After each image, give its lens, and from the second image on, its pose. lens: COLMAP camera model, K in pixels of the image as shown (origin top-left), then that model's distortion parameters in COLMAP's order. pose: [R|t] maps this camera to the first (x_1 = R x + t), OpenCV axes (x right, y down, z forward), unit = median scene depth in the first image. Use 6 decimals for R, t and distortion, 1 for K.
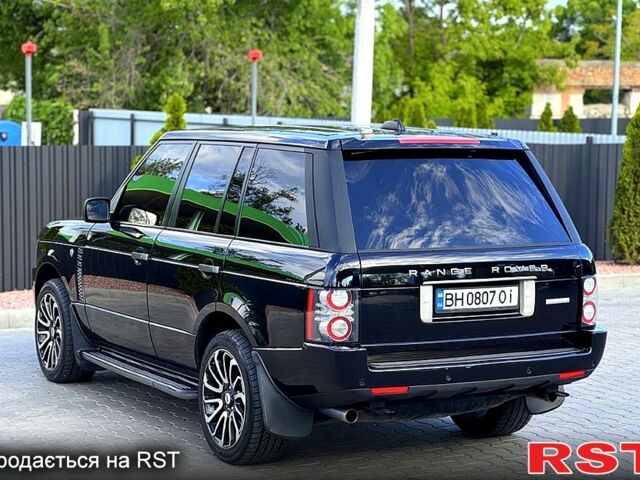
lens RADIAL K [[1638.1, 0, 320.0], [0, 1638.1, 240.0], [0, 0, 1]] dist [0.065802, 0.252208]
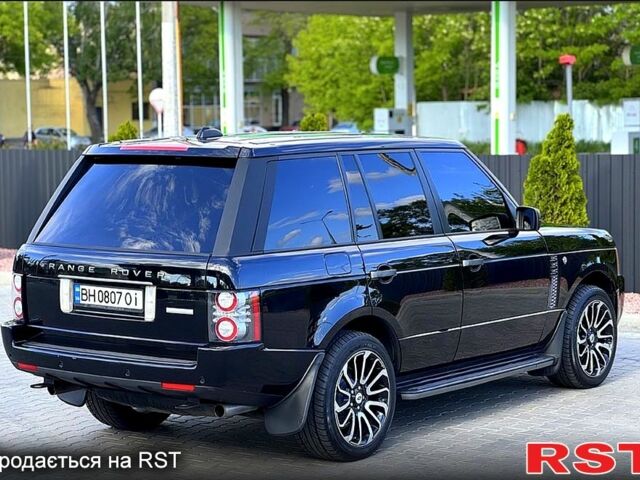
lens RADIAL K [[1716.0, 0, 320.0], [0, 1716.0, 240.0], [0, 0, 1]] dist [-0.003455, 0.266453]
pose [[0.382511, 0.060032, -0.921998, 1.155584], [-0.068776, 0.996969, 0.036381, -0.050031], [0.921387, 0.049495, 0.385481, 0.696816]]
